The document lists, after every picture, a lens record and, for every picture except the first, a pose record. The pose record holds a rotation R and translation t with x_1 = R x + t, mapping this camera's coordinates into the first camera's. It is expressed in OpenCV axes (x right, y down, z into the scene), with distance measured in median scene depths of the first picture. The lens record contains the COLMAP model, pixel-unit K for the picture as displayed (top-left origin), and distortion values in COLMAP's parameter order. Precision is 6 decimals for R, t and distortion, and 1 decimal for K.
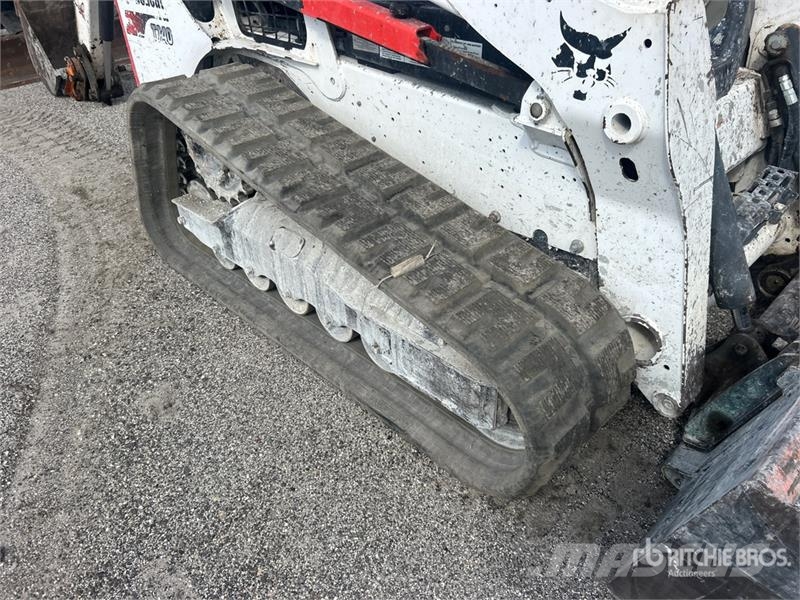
lens RADIAL K [[603.0, 0, 396.2], [0, 603.0, 298.2], [0, 0, 1]] dist [0.043143, -0.043910]
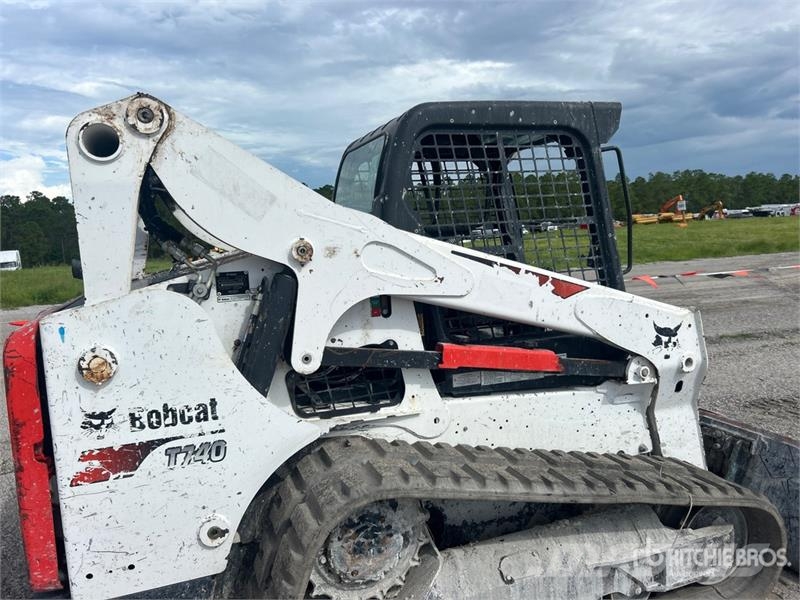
lens RADIAL K [[616.3, 0, 400.0], [0, 616.3, 300.0], [0, 0, 1]] dist [0.057722, -0.054091]
pose [[0.395415, -0.075463, 0.915397, -1.548692], [0.543512, 0.822629, -0.166961, -0.514955], [-0.740433, 0.563548, 0.366295, 0.668167]]
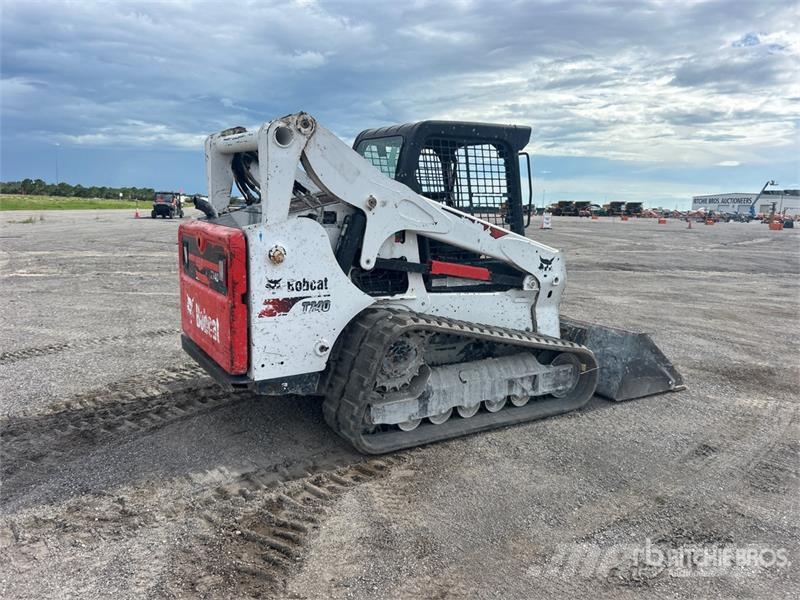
lens RADIAL K [[626.7, 0, 400.0], [0, 626.7, 300.0], [0, 0, 1]] dist [0.235137, -0.598883]
pose [[0.199133, -0.124744, 0.972000, -2.833883], [0.522829, 0.852435, 0.002288, -0.549508], [-0.828852, 0.507734, 0.234968, 0.758169]]
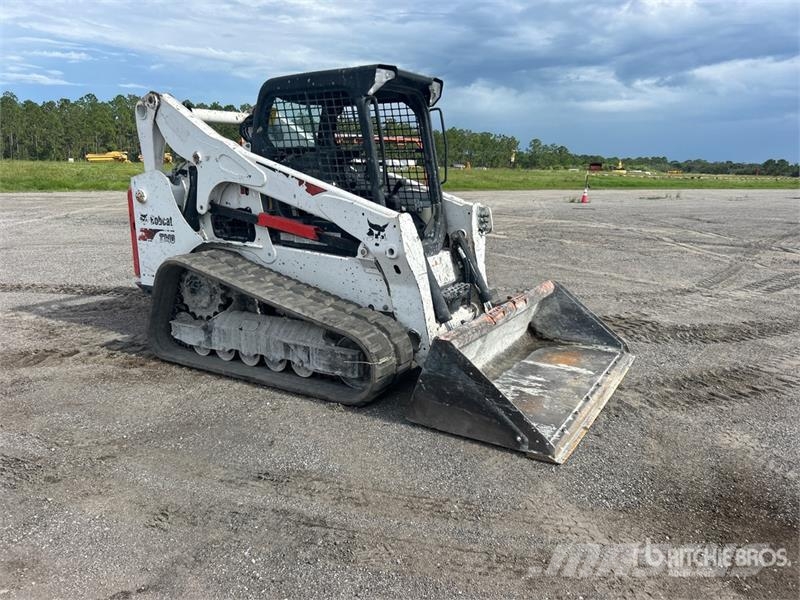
lens RADIAL K [[606.0, 0, 400.0], [0, 606.0, 300.0], [0, 0, 1]] dist [0.047412, -0.061242]
pose [[0.965767, -0.018600, 0.258743, -0.285722], [0.113342, 0.927439, -0.356384, 0.792106], [-0.233340, 0.373511, 0.897799, -1.262491]]
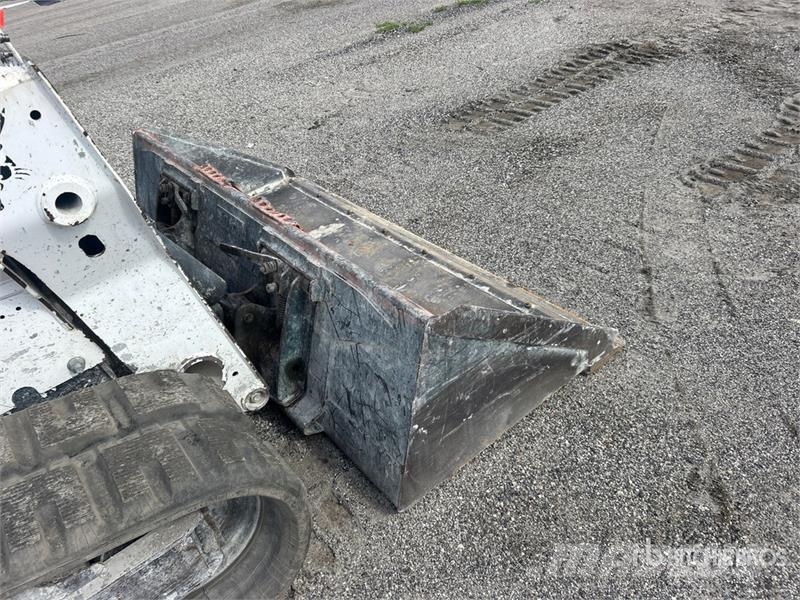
lens RADIAL K [[612.4, 0, 394.2], [0, 612.4, 298.7], [0, 0, 1]] dist [0.118153, -0.122924]
pose [[0.113728, -0.568492, 0.814790, -0.312901], [0.668842, 0.650242, 0.360328, -0.168808], [-0.734654, 0.503986, 0.454181, 0.252598]]
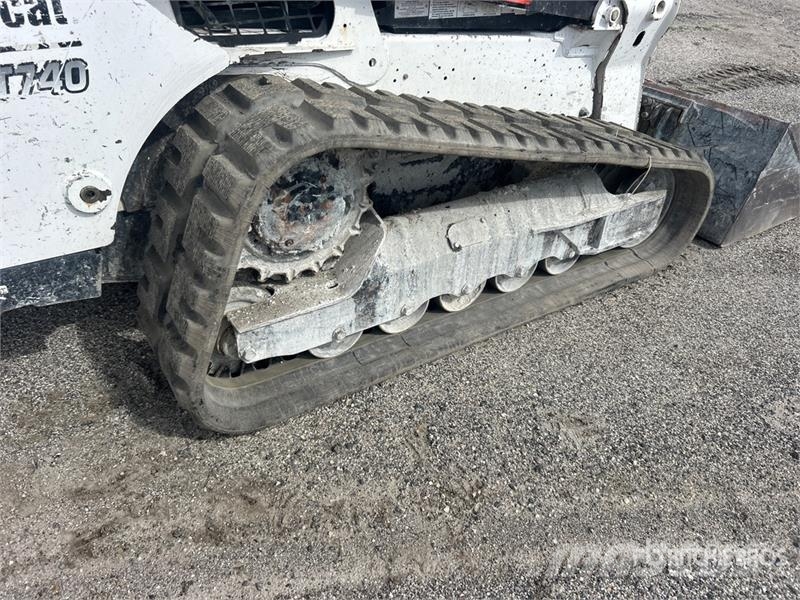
lens RADIAL K [[606.0, 0, 400.0], [0, 606.0, 300.0], [0, 0, 1]] dist [0.047412, -0.061242]
pose [[0.185764, -0.506555, 0.841958, -1.331372], [0.509420, 0.782371, 0.358311, -0.510900], [-0.840228, 0.362349, 0.403386, 0.981541]]
